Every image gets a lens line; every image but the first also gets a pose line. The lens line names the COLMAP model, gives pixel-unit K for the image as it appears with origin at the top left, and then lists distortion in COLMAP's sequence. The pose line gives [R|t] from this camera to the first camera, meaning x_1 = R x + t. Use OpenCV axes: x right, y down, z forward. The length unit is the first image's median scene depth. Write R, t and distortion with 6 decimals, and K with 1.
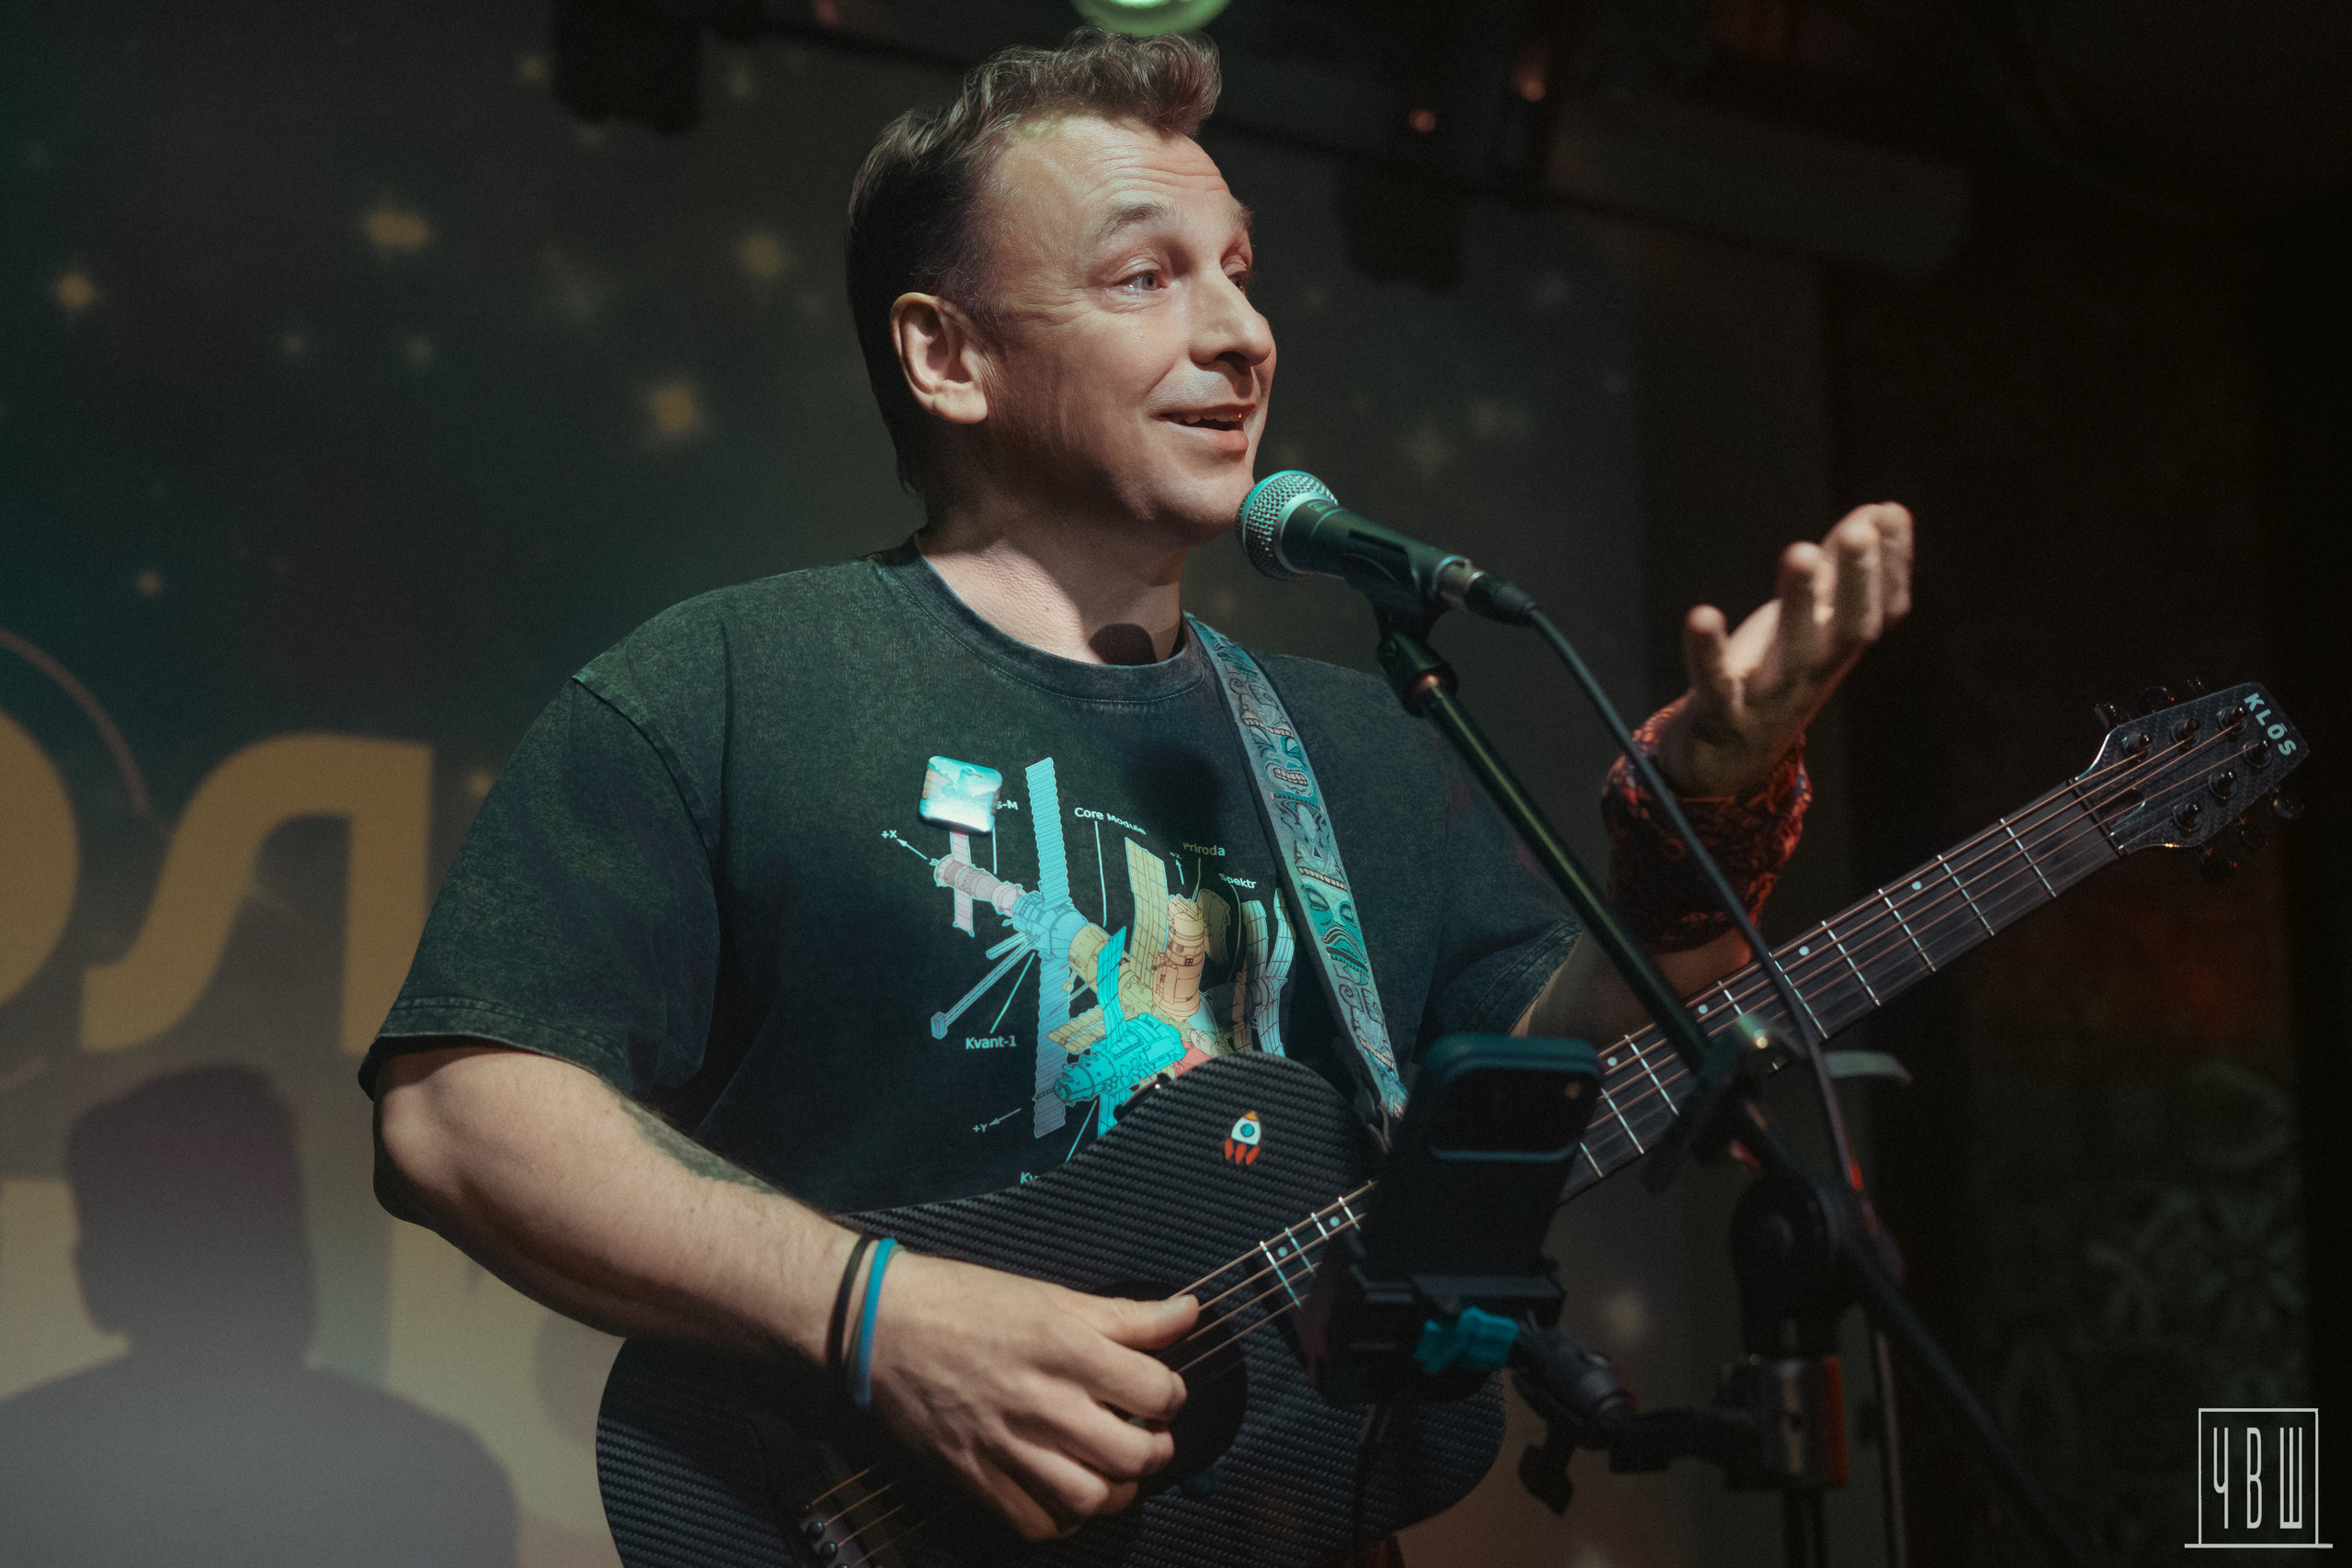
lens RADIAL K [[3450.0, 0, 1176.0], [0, 3450.0, 784.0], [0, 0, 1]] dist [-0.049425, 0.045107]
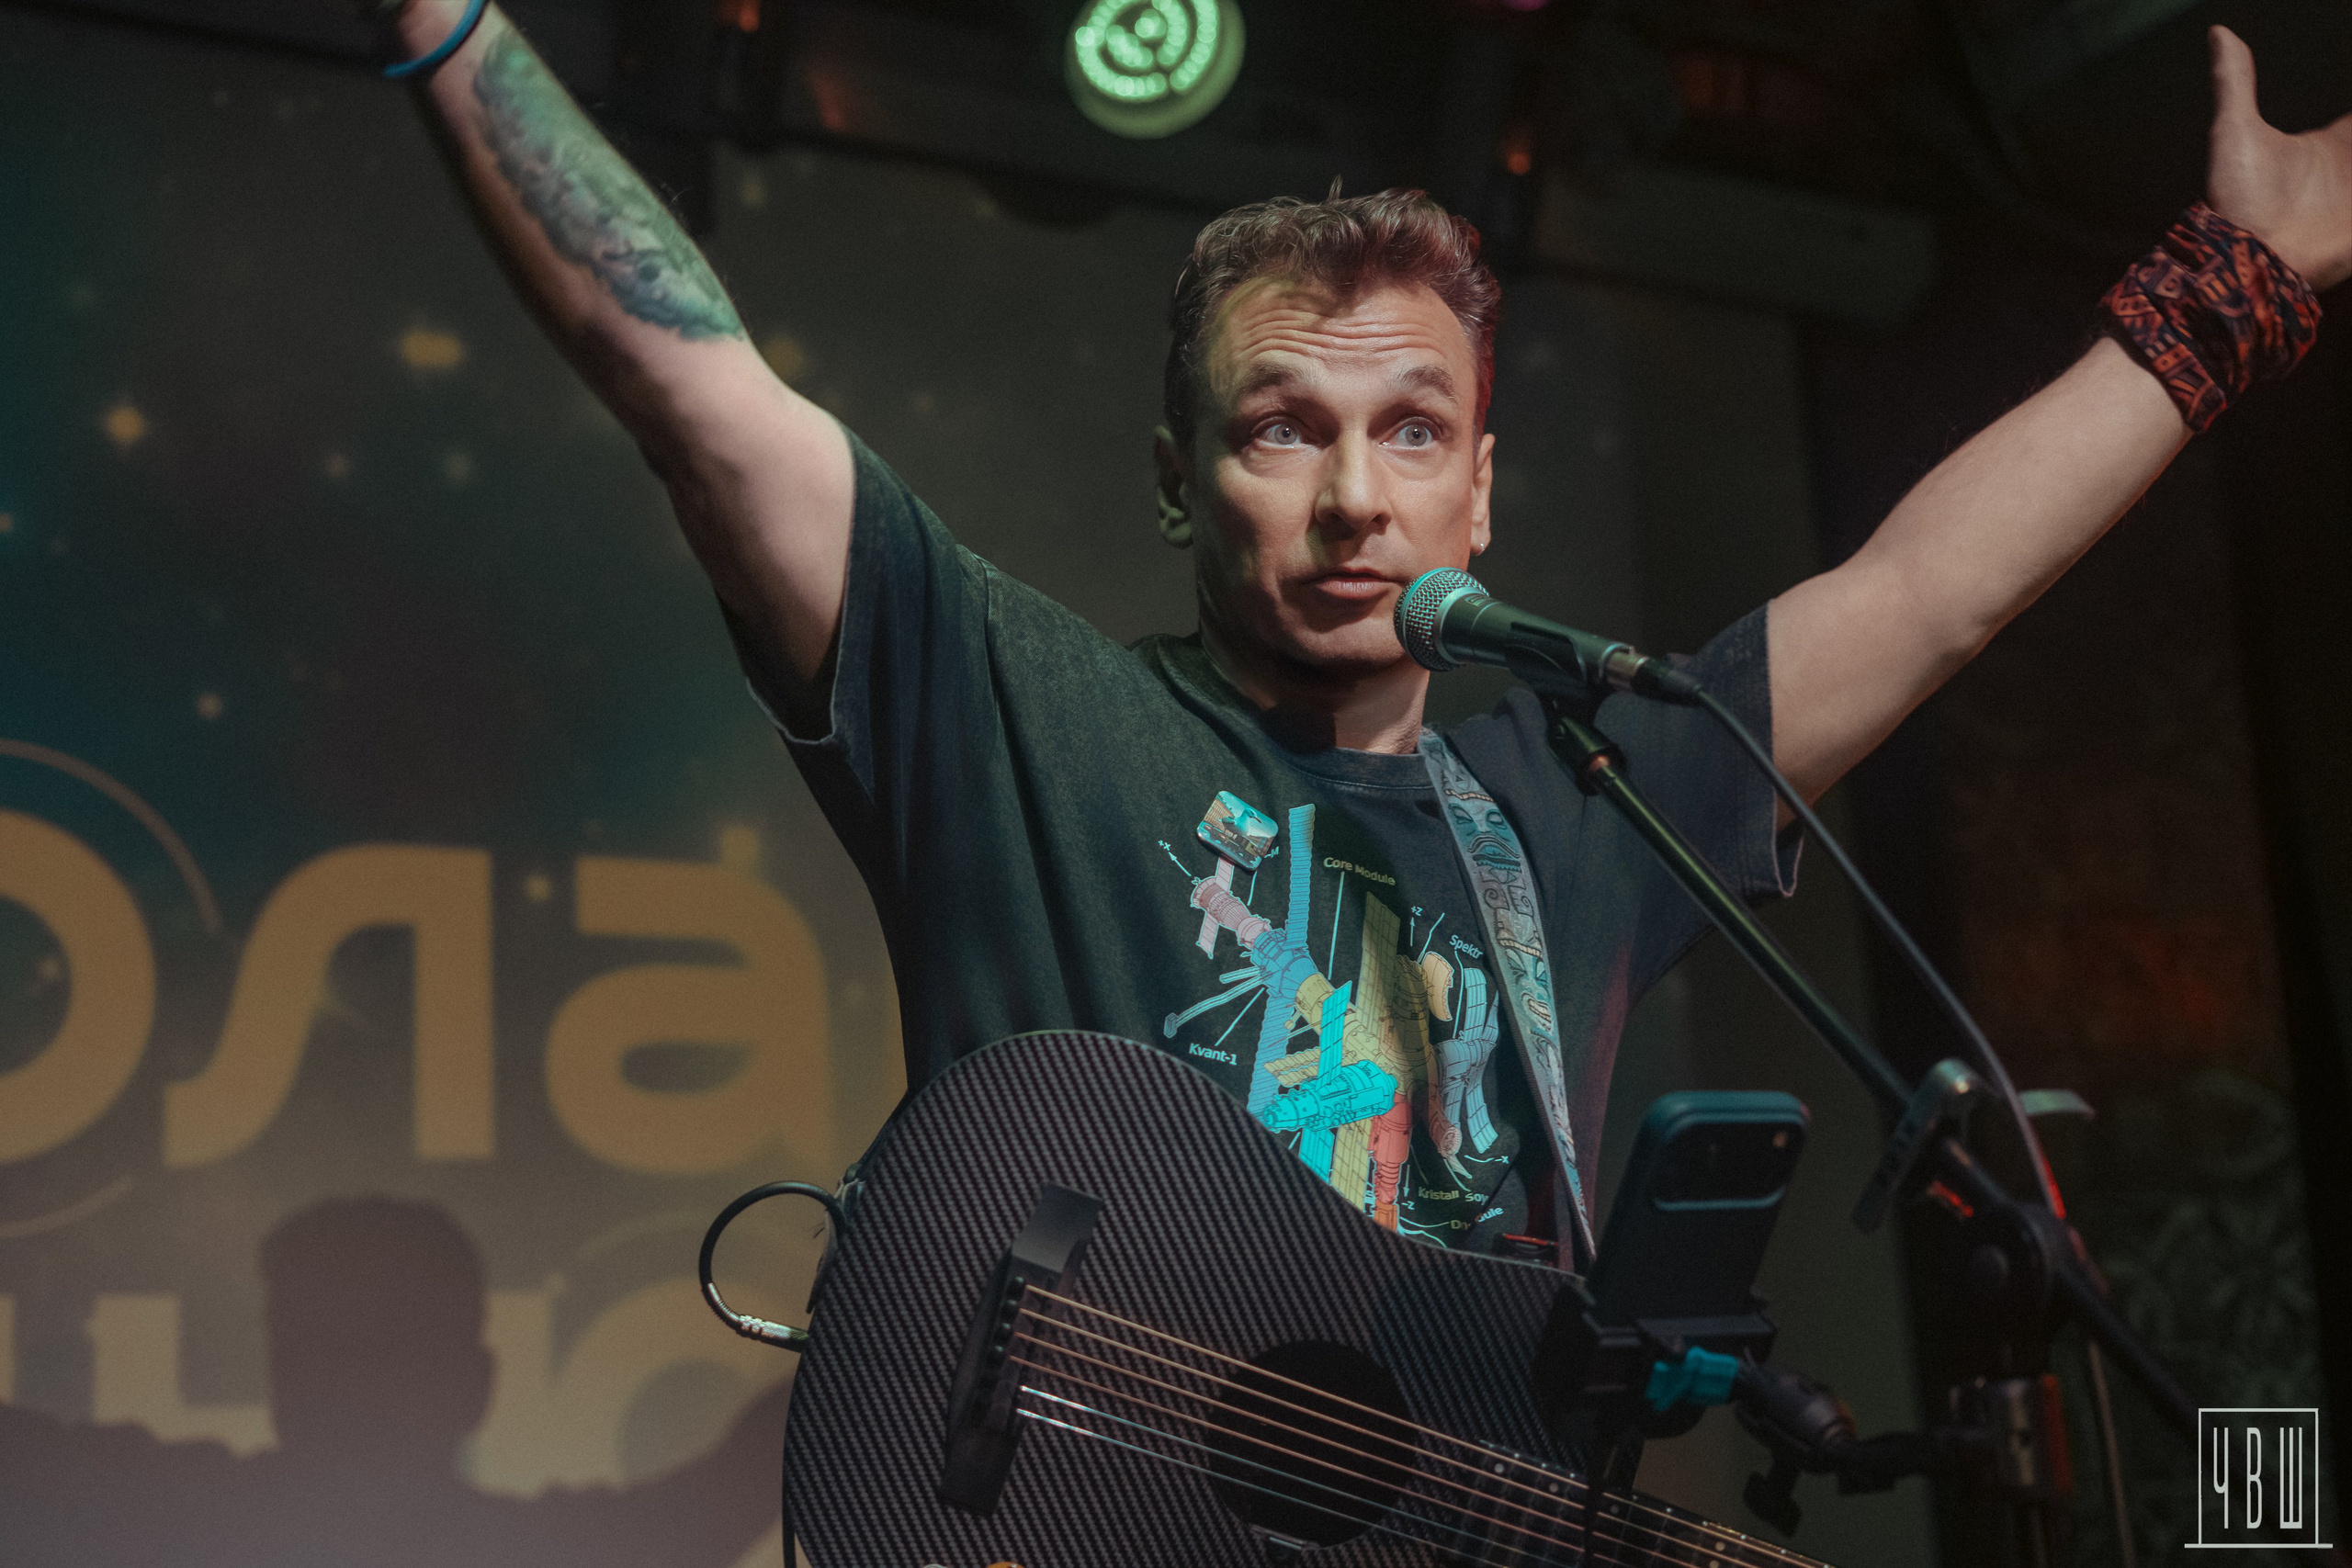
lens RADIAL K [[3450.0, 0, 1176.0], [0, 3450.0, 784.0], [0, 0, 1]] dist [-0.049425, 0.045107]
pose [[0.998615, -0.046919, 0.023790, -0.067863], [0.047303, 0.998755, -0.015845, -0.009982], [-0.023017, 0.016948, 0.999591, -0.050385]]
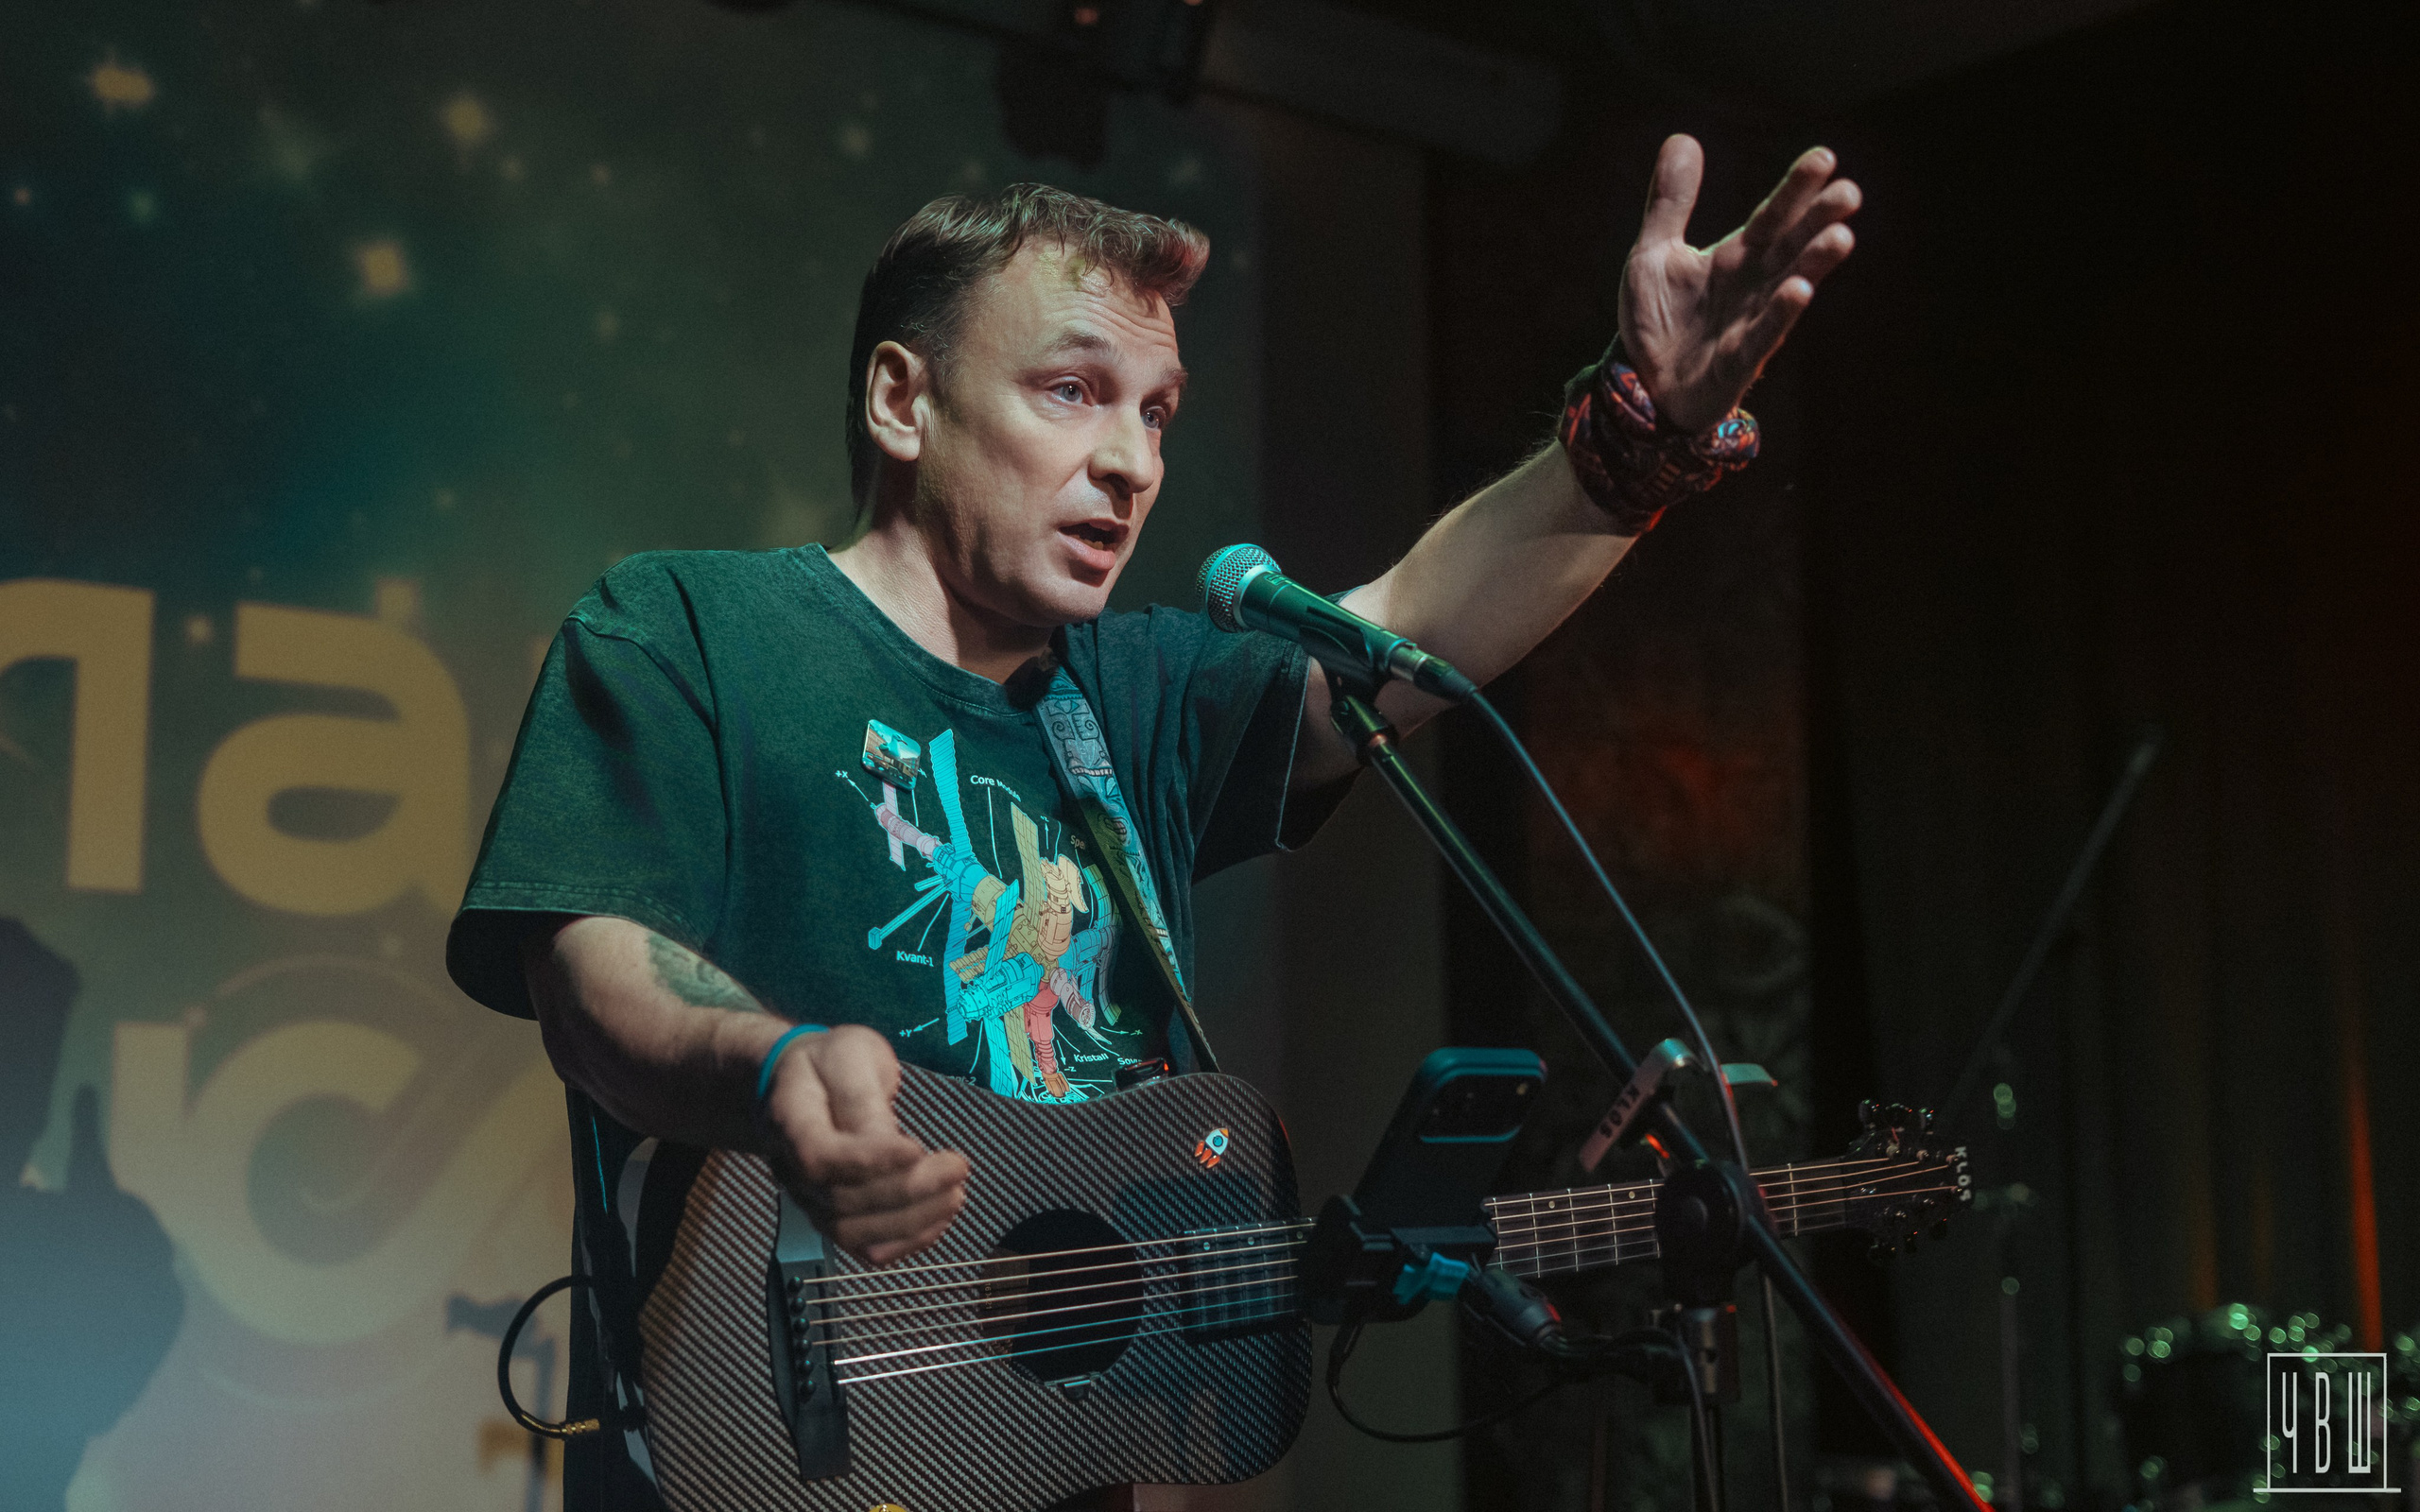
lens RADIAL K [[3548.0, 0, 1210.0], [0, 3548.0, 756.0], [0, 0, 1]] dist [-0.028612, -0.015291]
pose [[0.983180, 0.024979, 0.180922, -0.177958], [-0.038091, 0.996864, 0.069365, -0.090120], [-0.178622, -0.075090, 0.981048, -0.201188]]
